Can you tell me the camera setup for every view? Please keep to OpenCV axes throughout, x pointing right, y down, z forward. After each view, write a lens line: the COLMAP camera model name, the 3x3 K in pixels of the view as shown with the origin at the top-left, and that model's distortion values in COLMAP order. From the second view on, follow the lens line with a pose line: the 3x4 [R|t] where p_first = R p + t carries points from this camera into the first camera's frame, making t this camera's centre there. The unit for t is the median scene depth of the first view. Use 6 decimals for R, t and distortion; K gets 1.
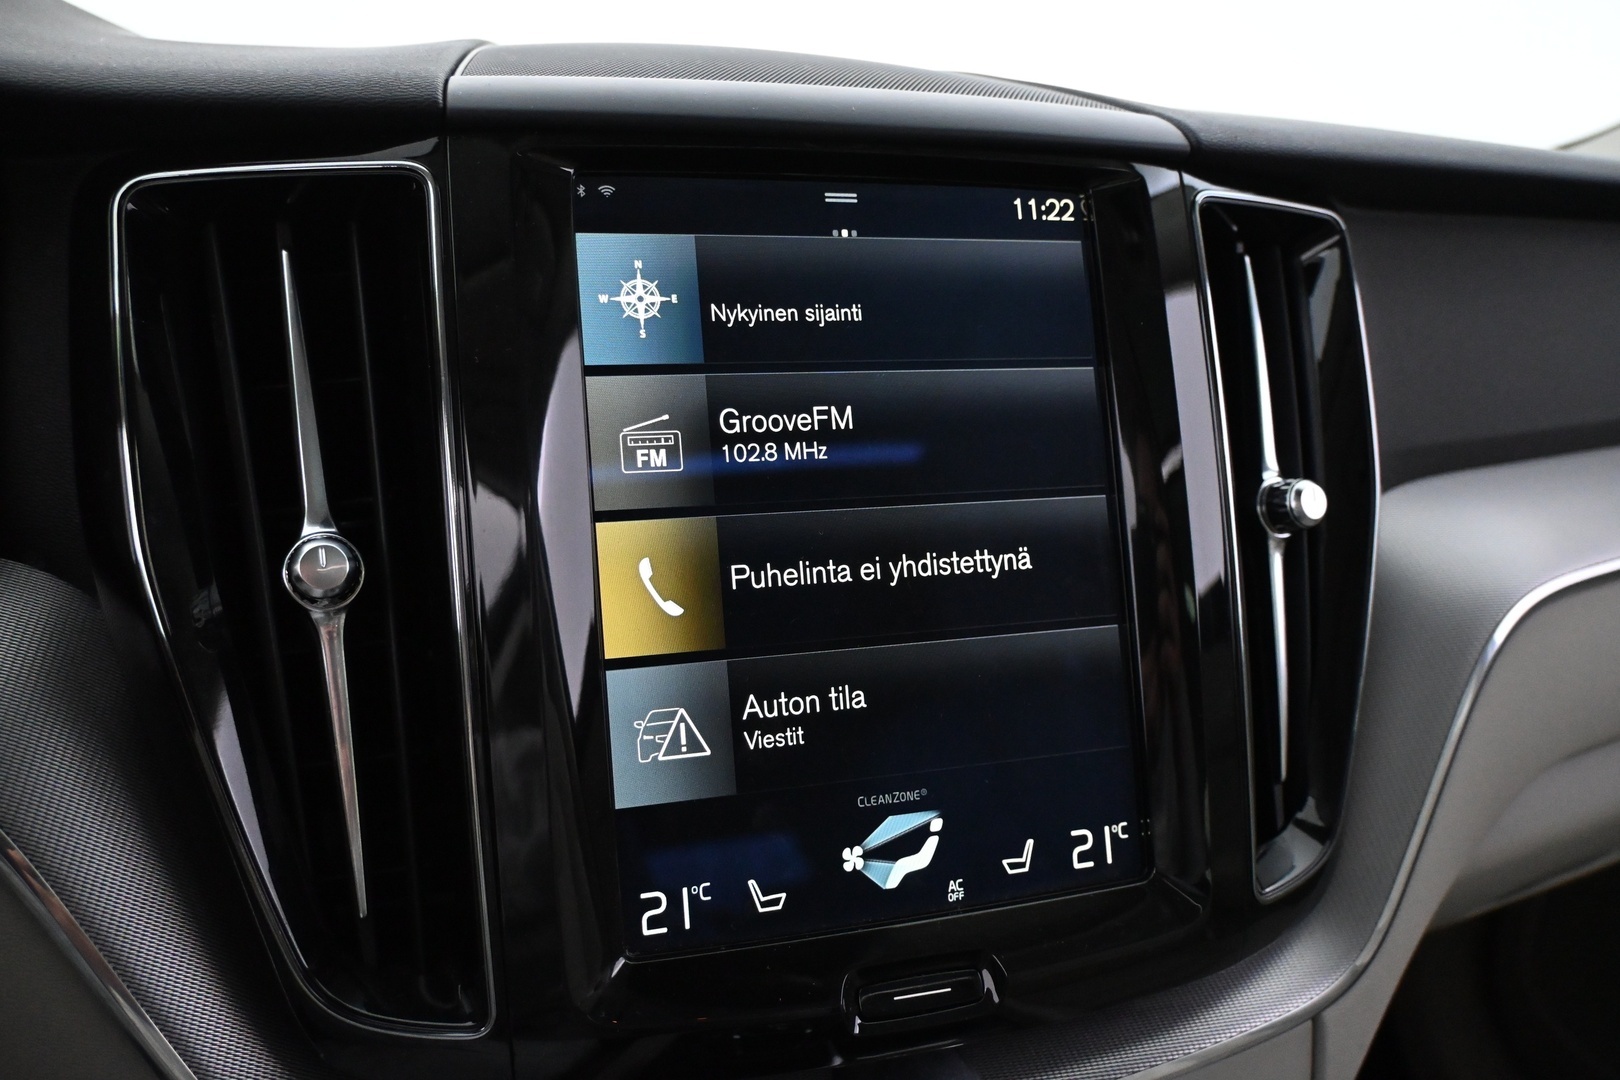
lens RADIAL K [[1274.2, 0, 809.8], [0, 1274.2, 532.2], [0, 0, 1]] dist [-0.006691, 0.014105]
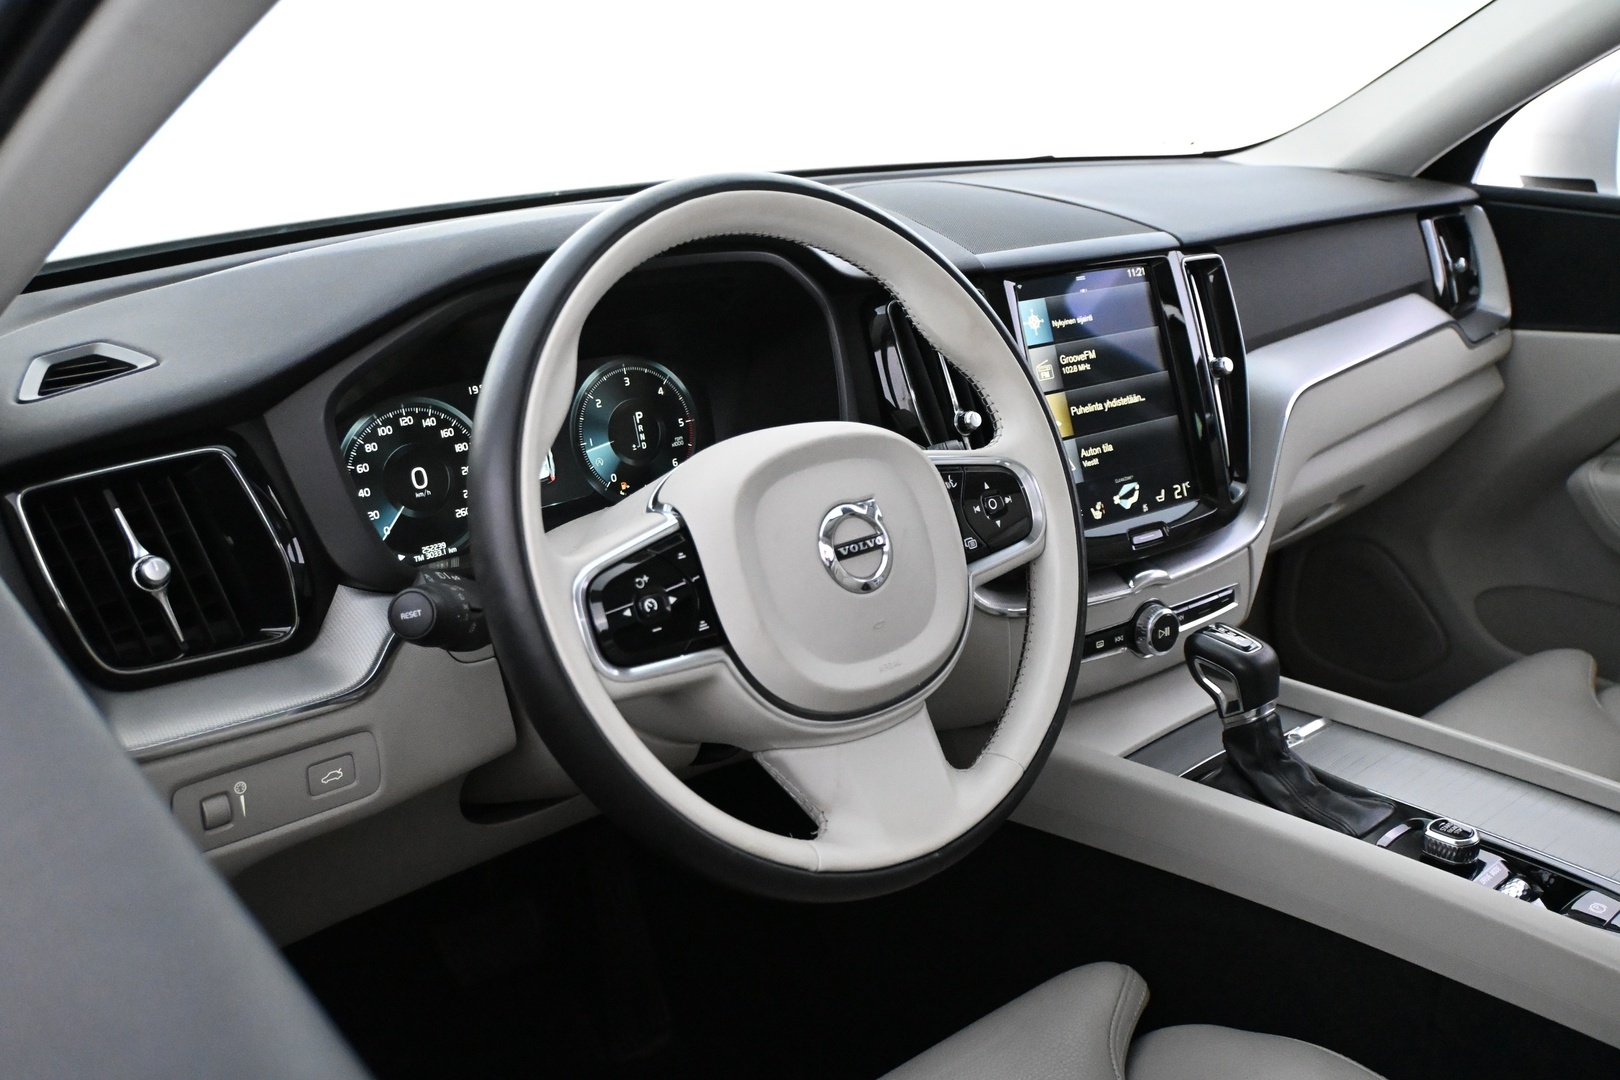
lens RADIAL K [[1457.1, 0, 810.9], [0, 1457.1, 546.7], [0, 0, 1]] dist [0.011073, 0.001512]
pose [[0.958871, -0.144213, 0.244477, -1.471058], [0.129373, 0.988695, 0.075796, 0.010137], [-0.252644, -0.041050, 0.966688, -2.090404]]
